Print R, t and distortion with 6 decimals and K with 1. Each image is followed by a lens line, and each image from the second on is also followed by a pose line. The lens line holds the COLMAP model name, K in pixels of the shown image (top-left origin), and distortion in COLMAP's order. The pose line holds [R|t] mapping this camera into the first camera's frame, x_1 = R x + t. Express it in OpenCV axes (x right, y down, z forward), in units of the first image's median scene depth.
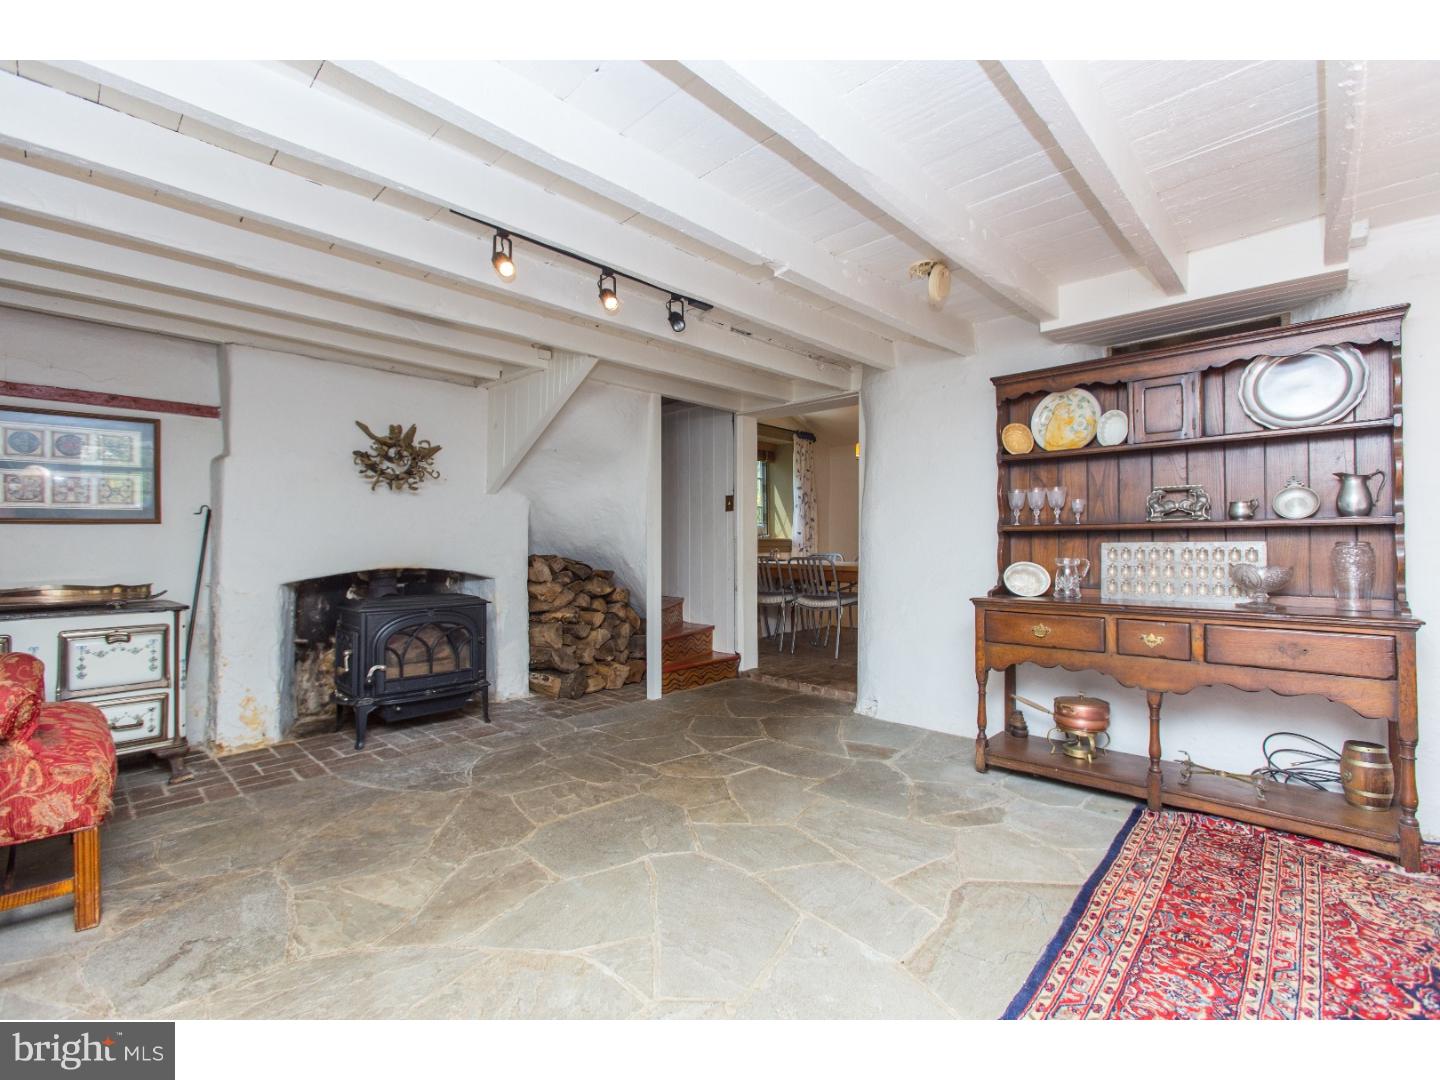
lens RADIAL K [[635.7, 0, 721.1], [0, 635.7, 536.9], [0, 0, 1]] dist [0.002531, 0.000162]
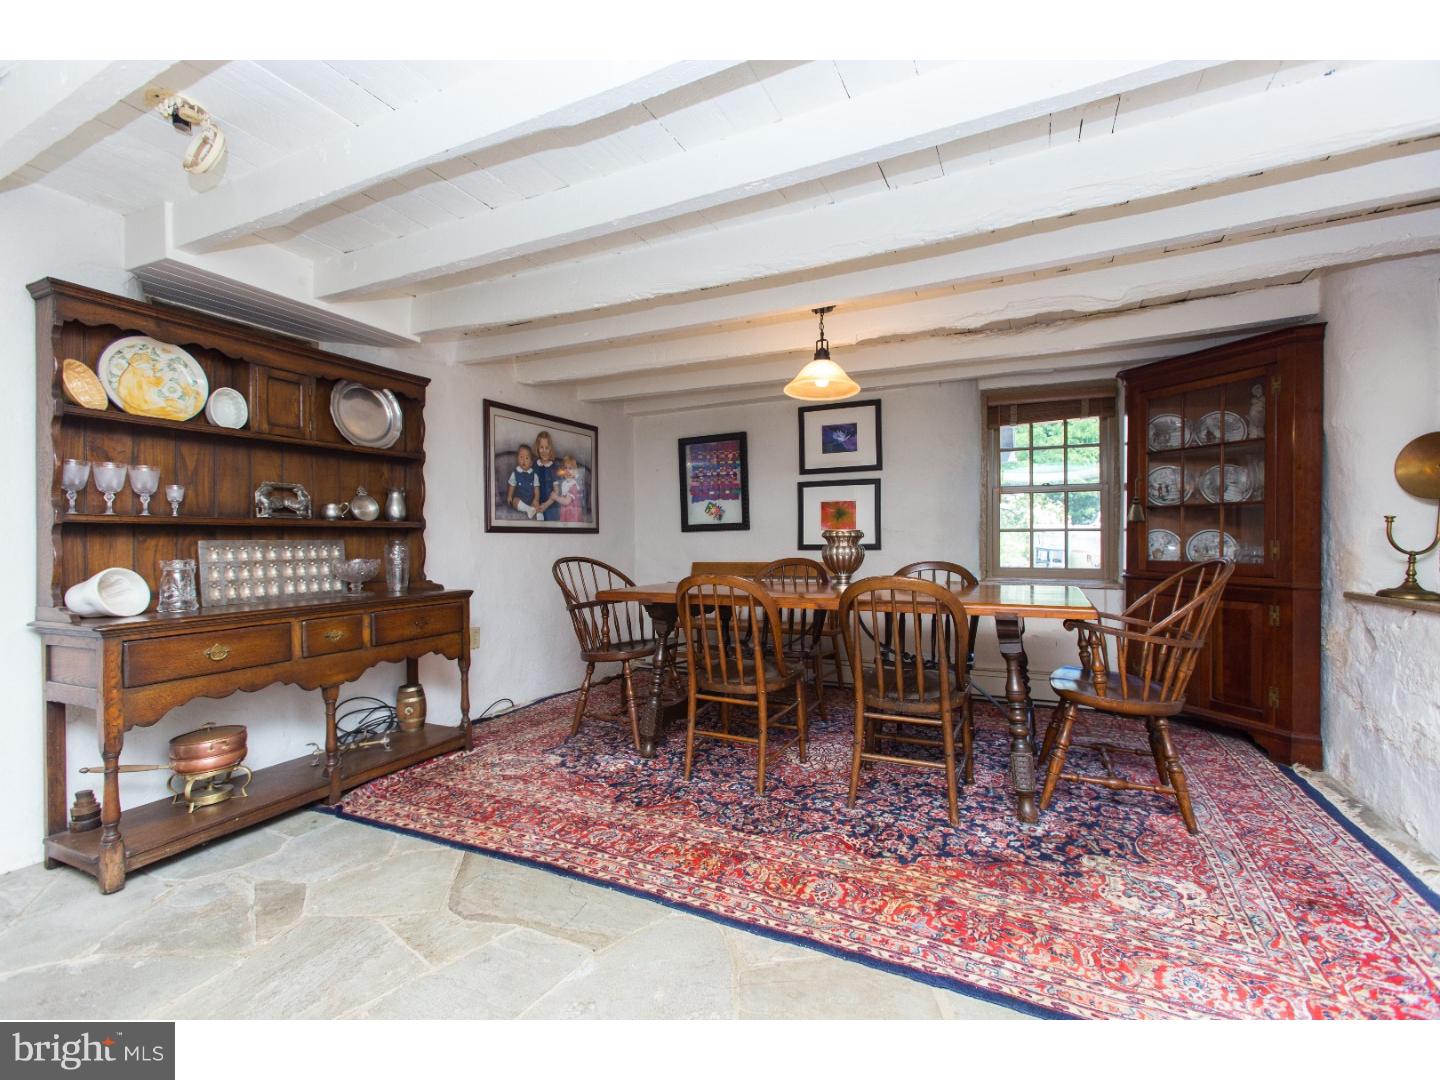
lens RADIAL K [[635.7, 0, 721.3], [0, 635.7, 545.9], [0, 0, 1]] dist [0.002531, 0.000162]
pose [[-0.308603, -0.003664, 0.951184, -0.409996], [-0.007234, 0.999973, 0.001505, 0.009172], [-0.951163, -0.006416, -0.308621, 0.618305]]
